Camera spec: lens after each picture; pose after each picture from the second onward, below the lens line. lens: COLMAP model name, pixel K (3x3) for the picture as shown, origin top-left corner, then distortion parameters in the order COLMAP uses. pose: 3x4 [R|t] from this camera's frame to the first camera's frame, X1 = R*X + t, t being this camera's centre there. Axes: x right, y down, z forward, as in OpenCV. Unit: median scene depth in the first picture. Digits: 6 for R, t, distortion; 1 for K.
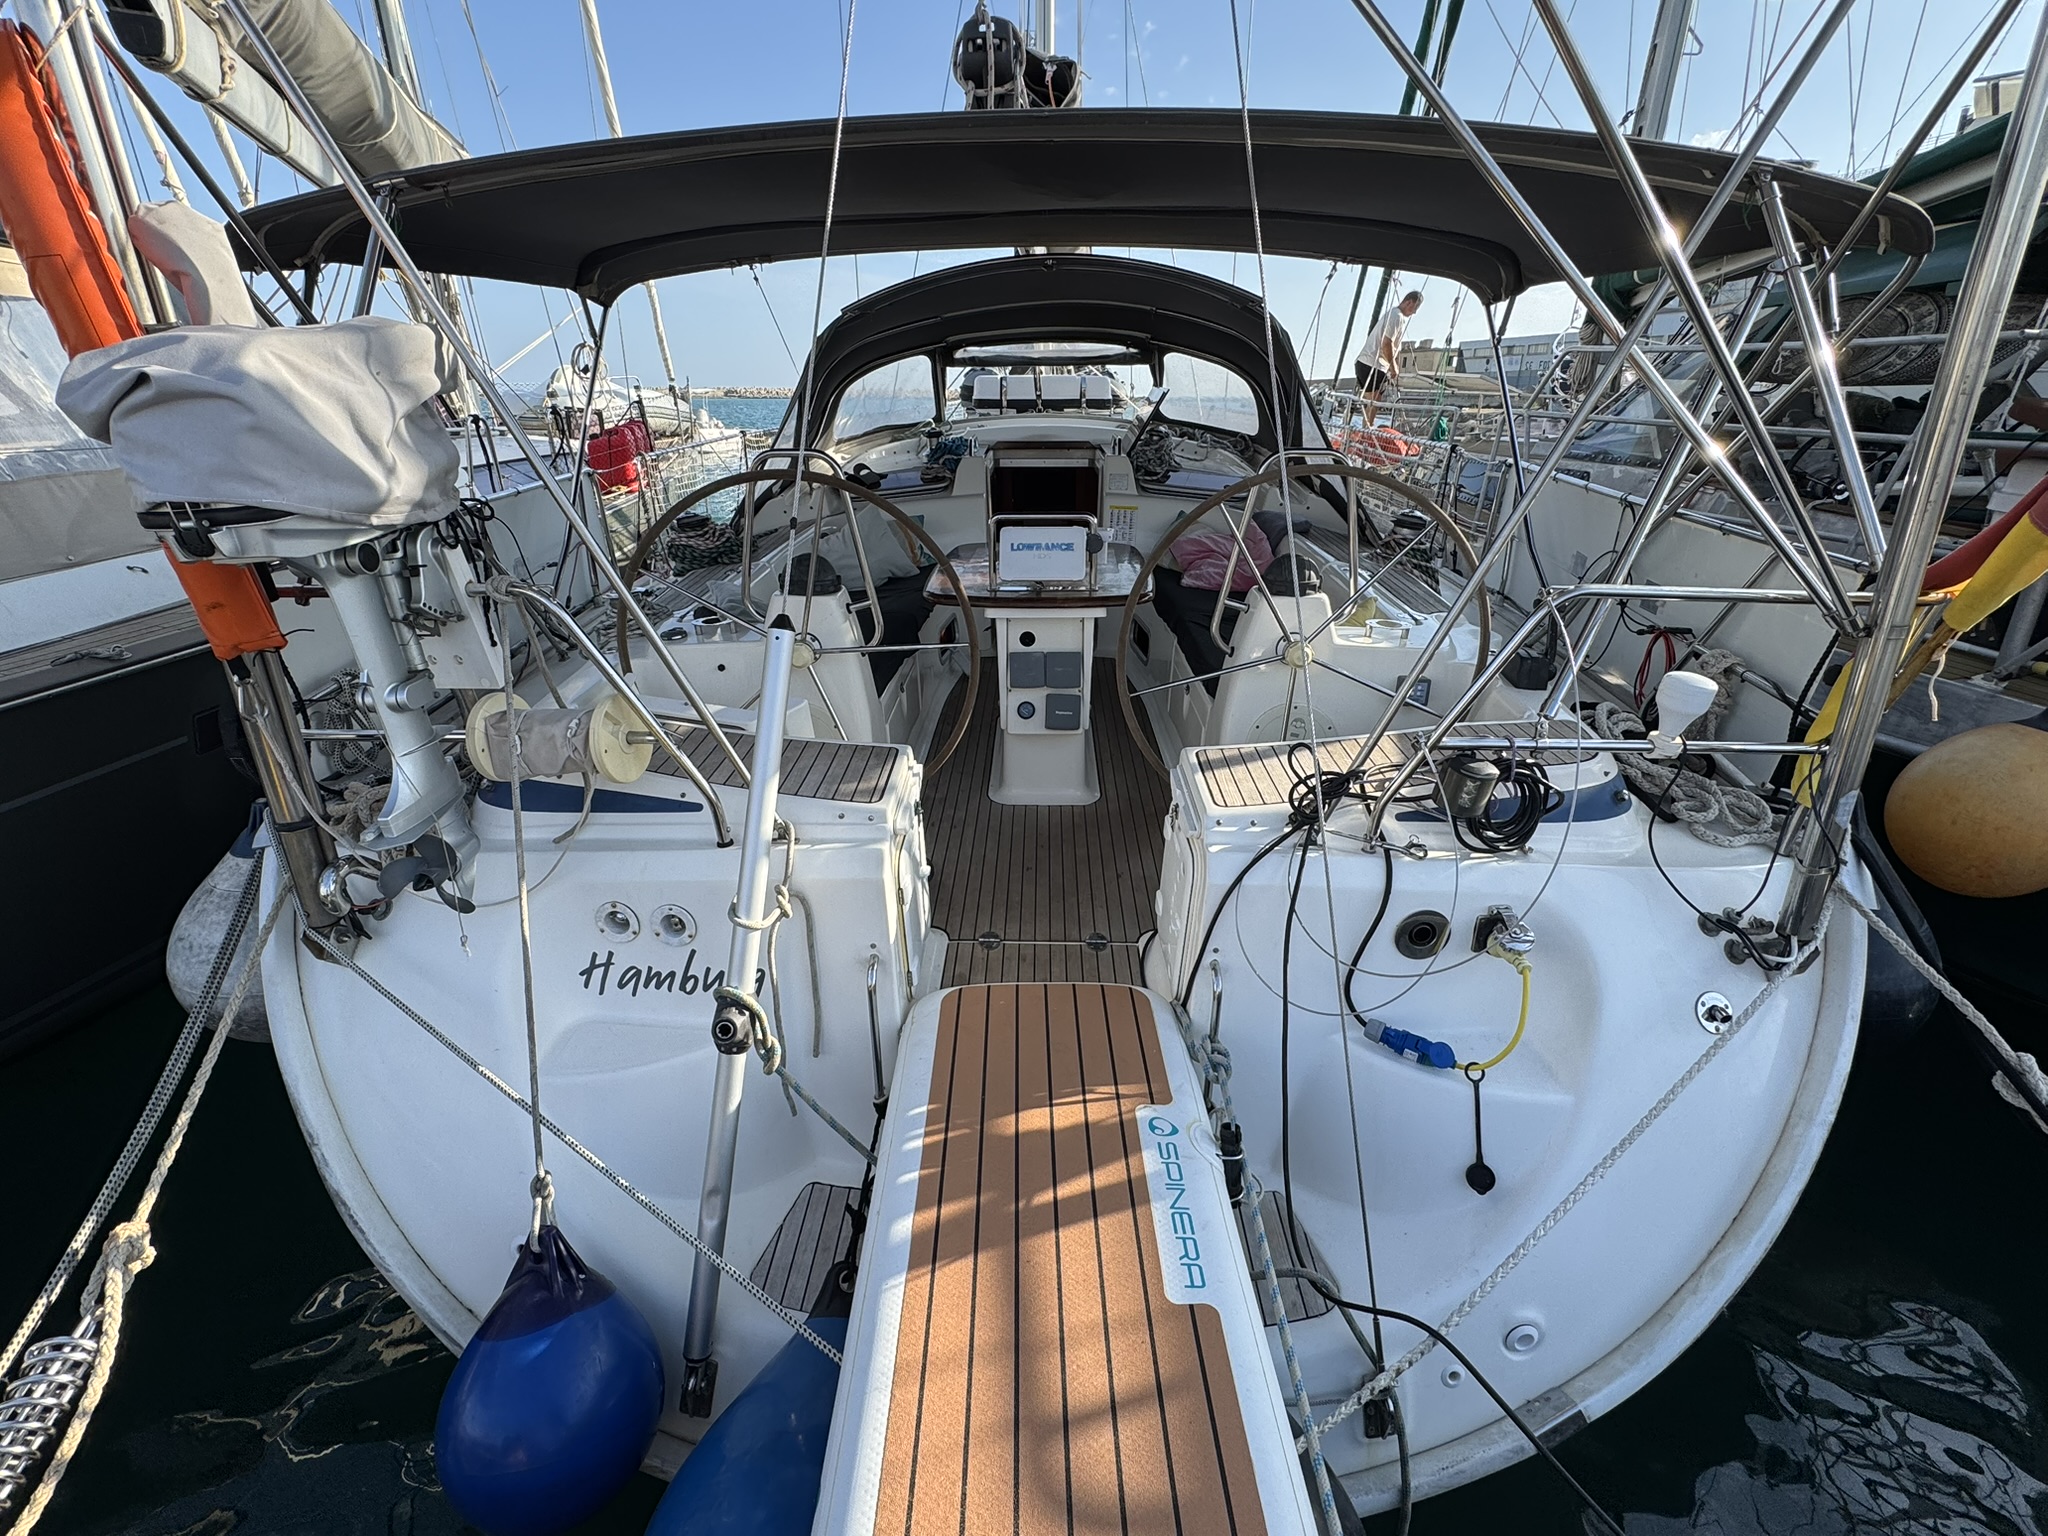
lens RADIAL K [[956.0, 0, 1031.6], [0, 956.0, 775.6], [0, 0, 1]] dist [-0.001750, 0.000467]
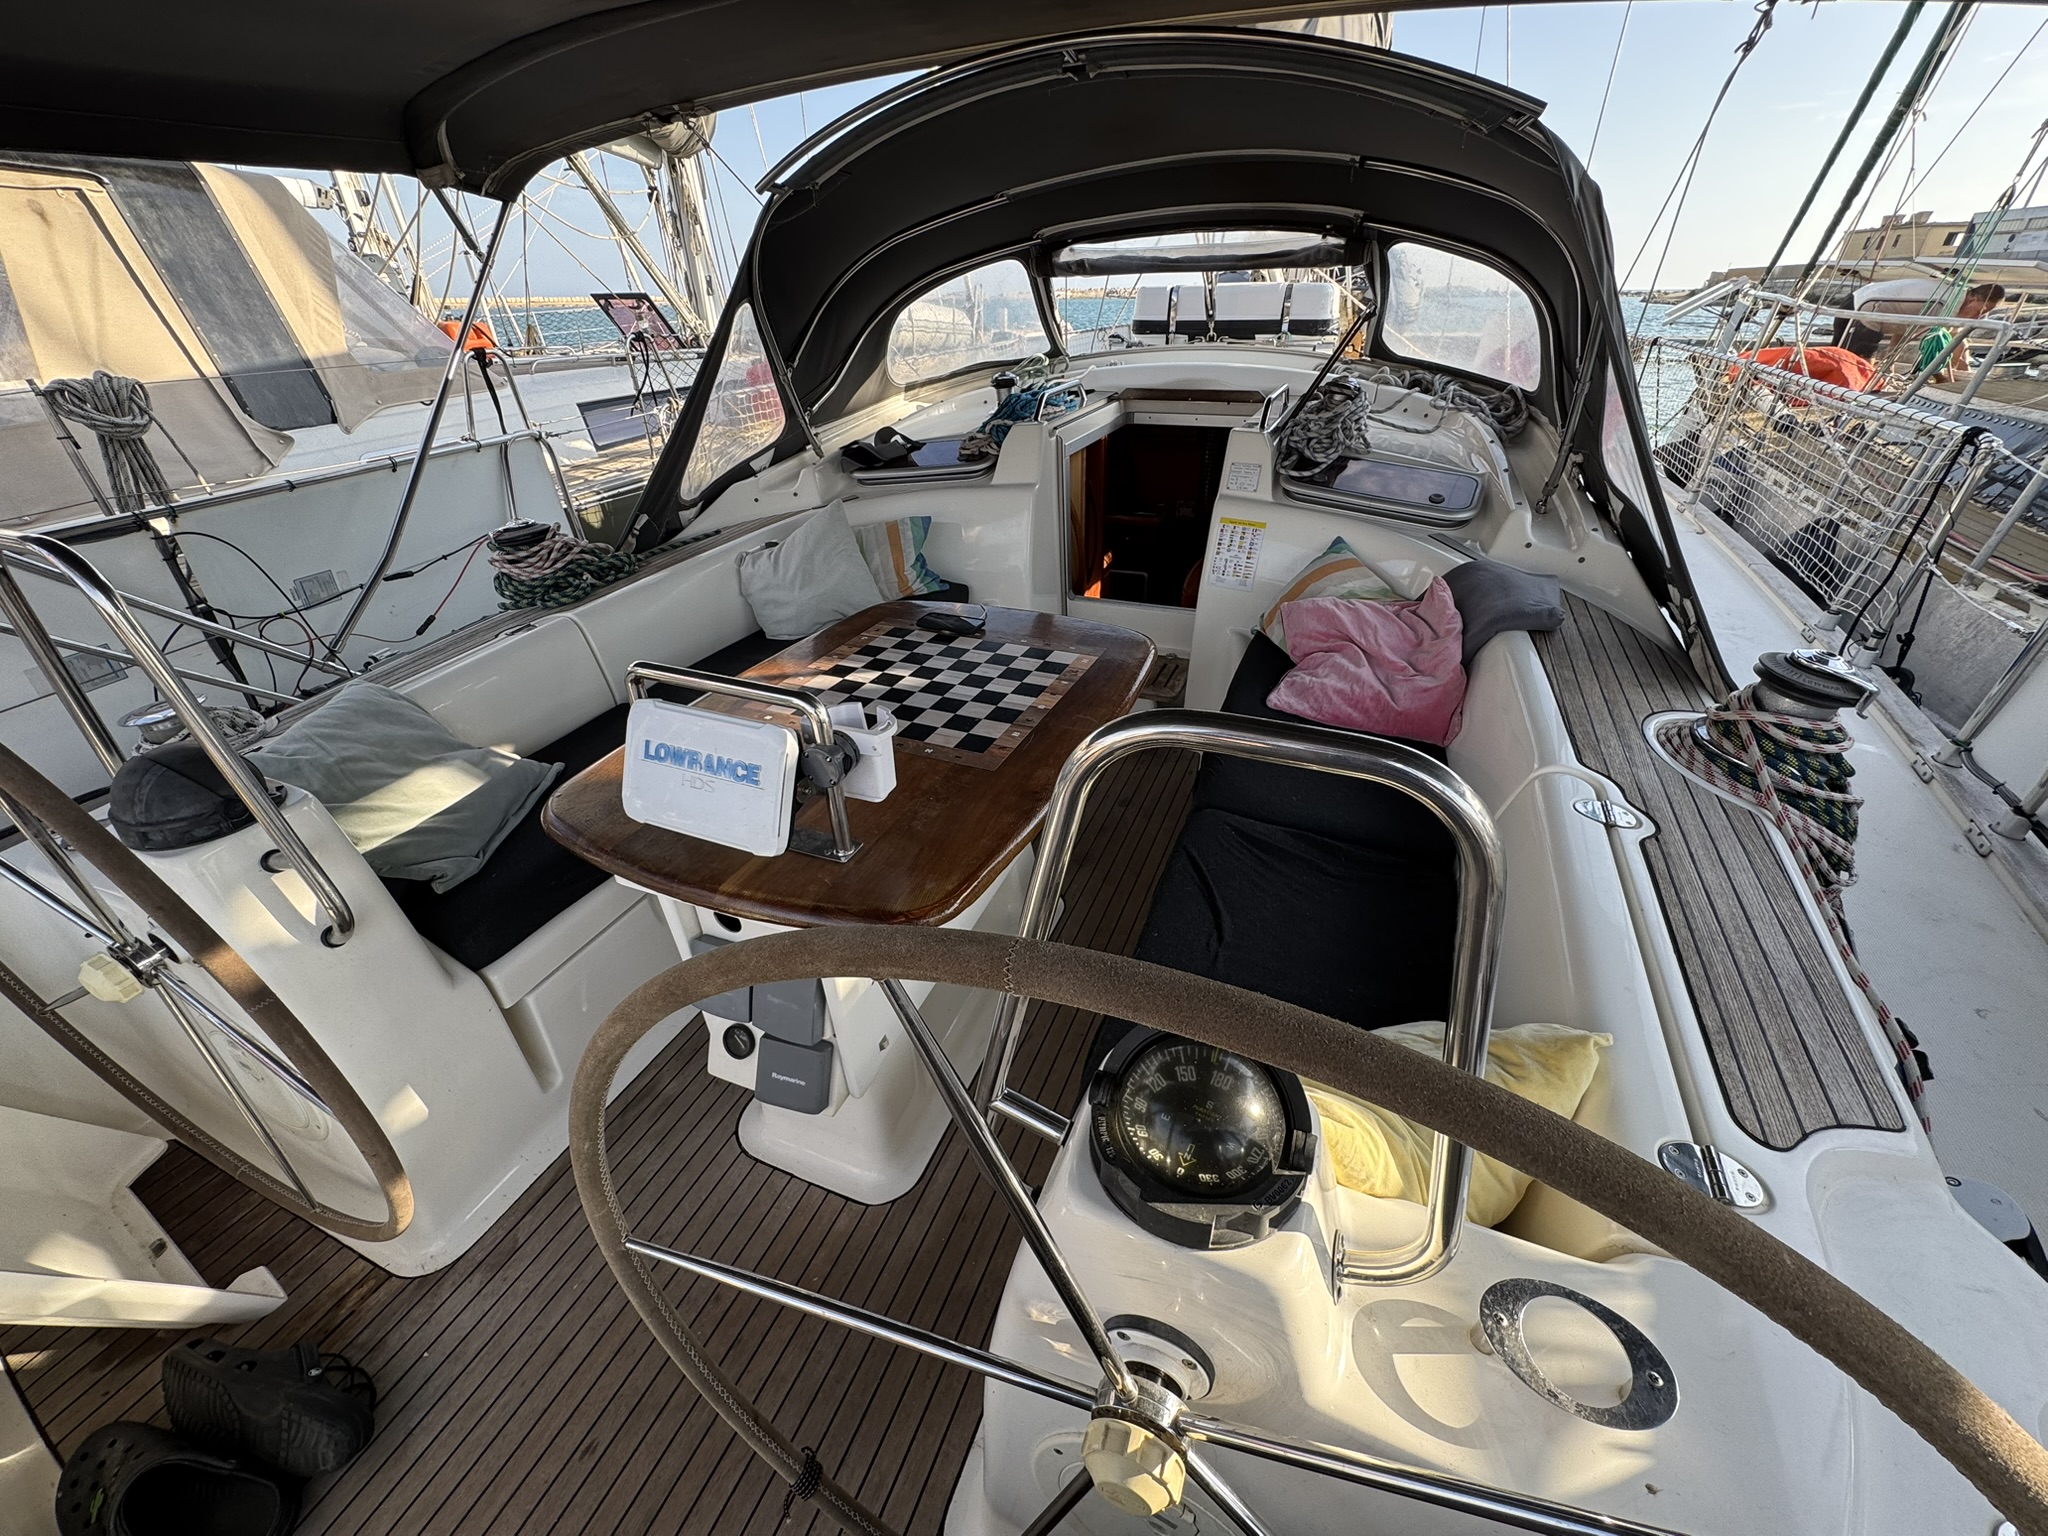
lens RADIAL K [[818.4, 0, 1027.3], [0, 818.4, 776.6], [0, 0, 1]] dist [-0.004764, 0.001229]
pose [[0.931596, 0.171696, -0.320389, 0.161785], [-0.120596, 0.977480, 0.173173, -0.193792], [0.342907, -0.122690, 0.931323, 0.443291]]
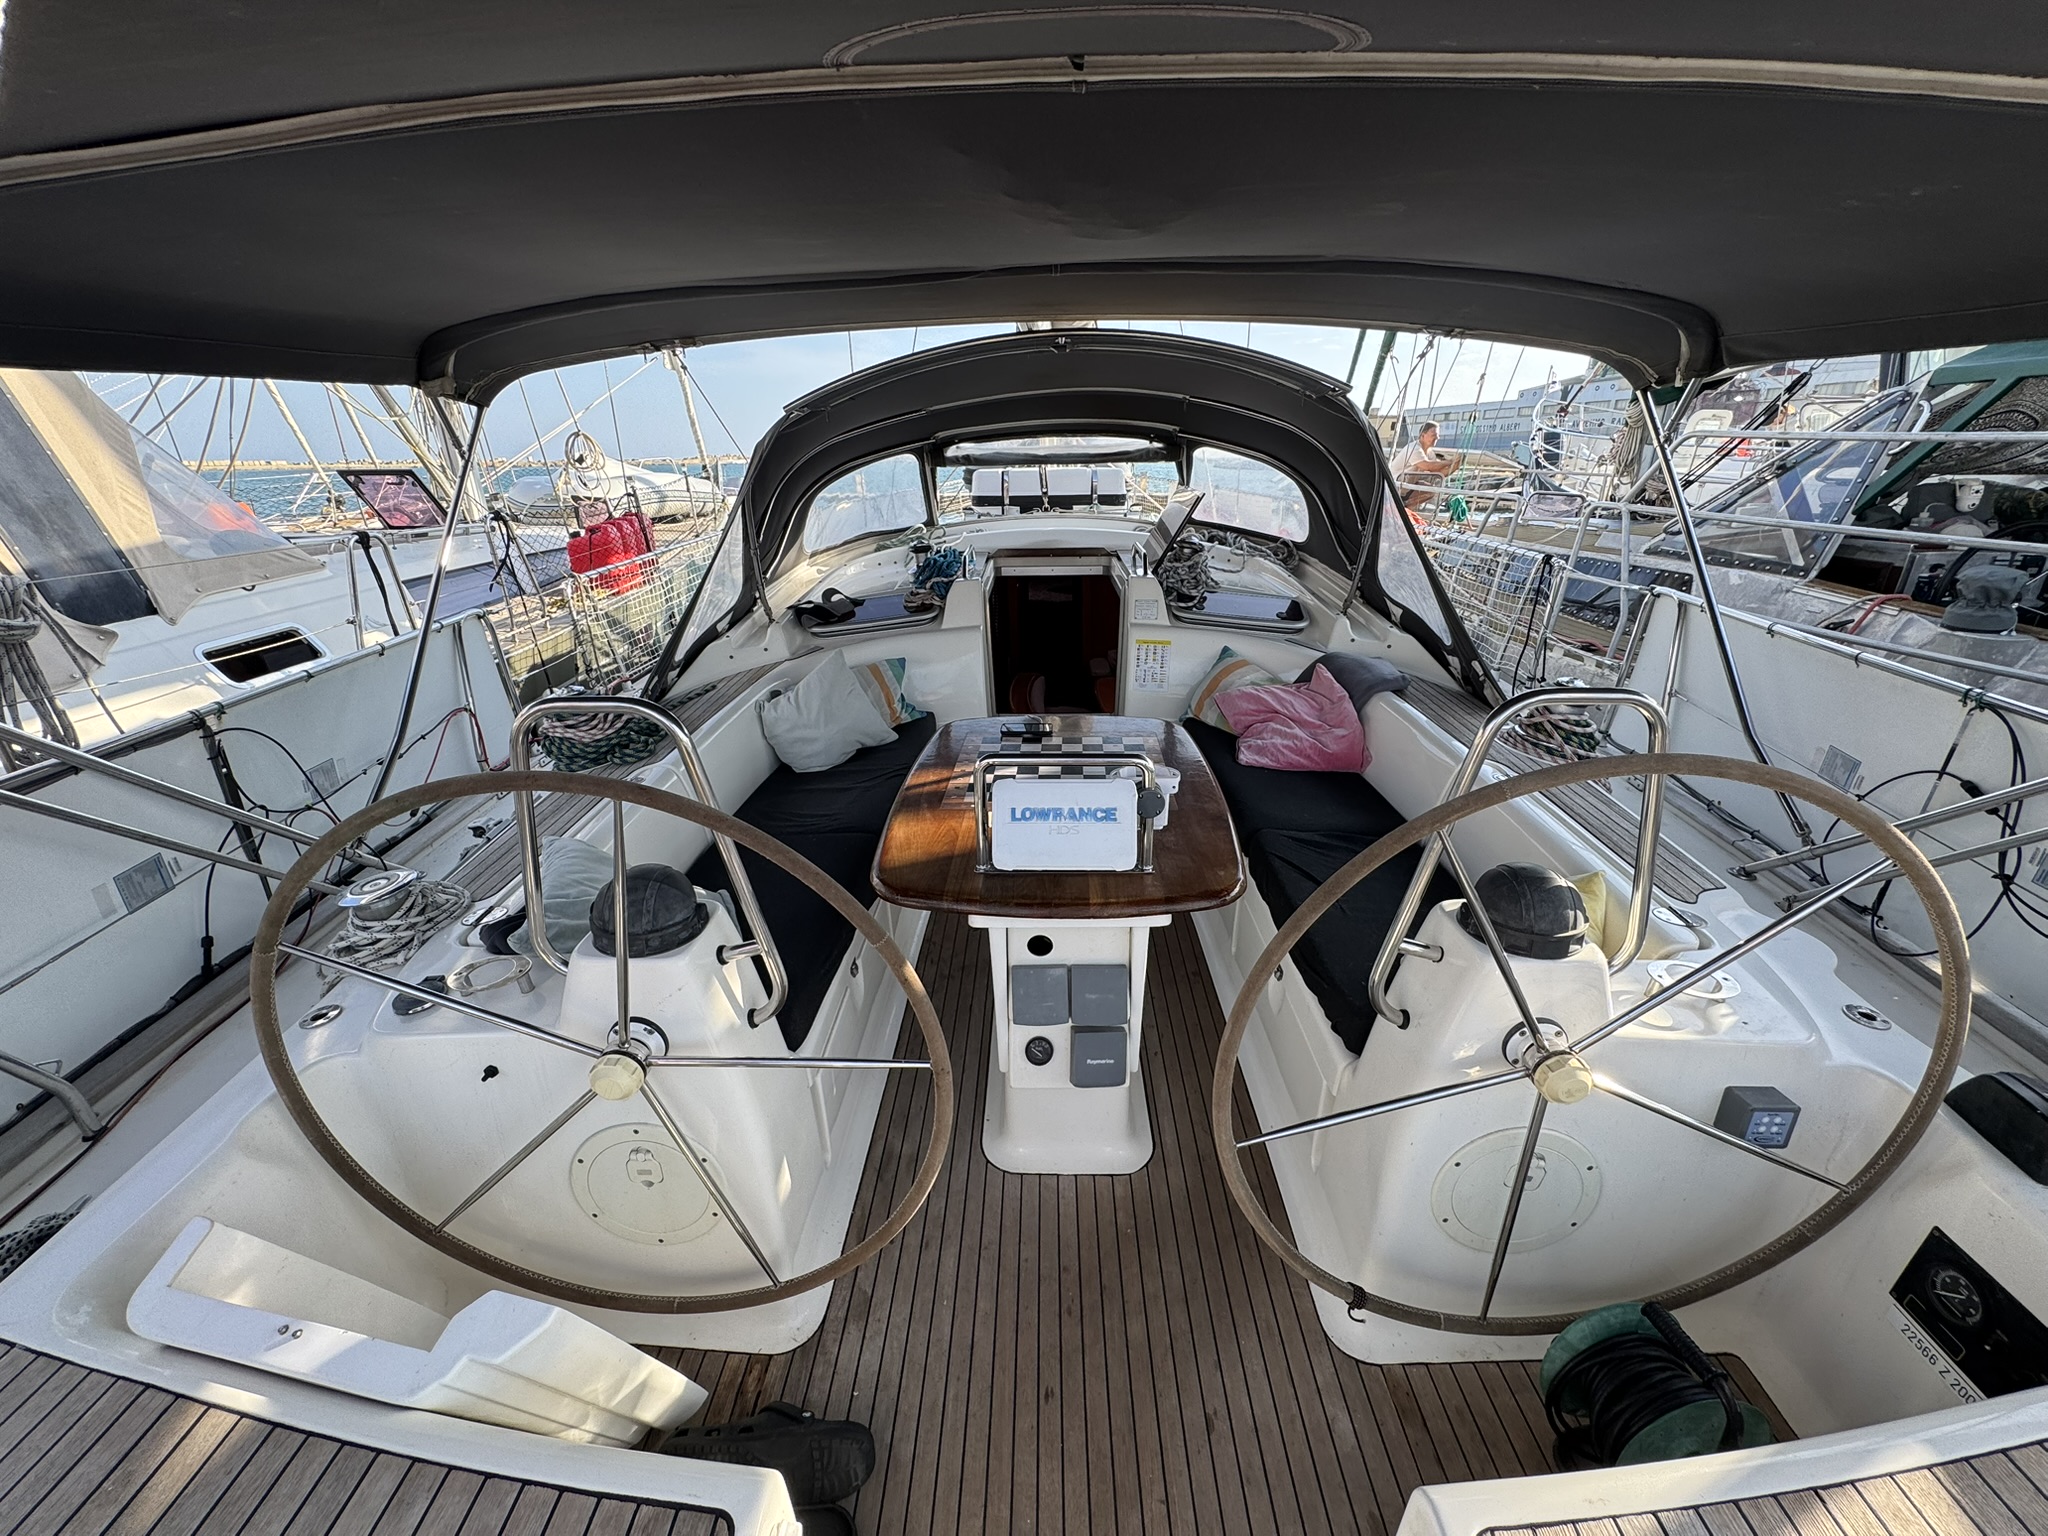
lens RADIAL K [[818.4, 0, 1033.5], [0, 818.4, 773.1], [0, 0, 1]] dist [-0.004764, 0.001229]
pose [[0.999931, -0.010986, -0.004164, -0.003323], [0.010938, 0.999876, -0.011369, -0.160942], [0.004289, 0.011323, 0.999927, 0.304839]]
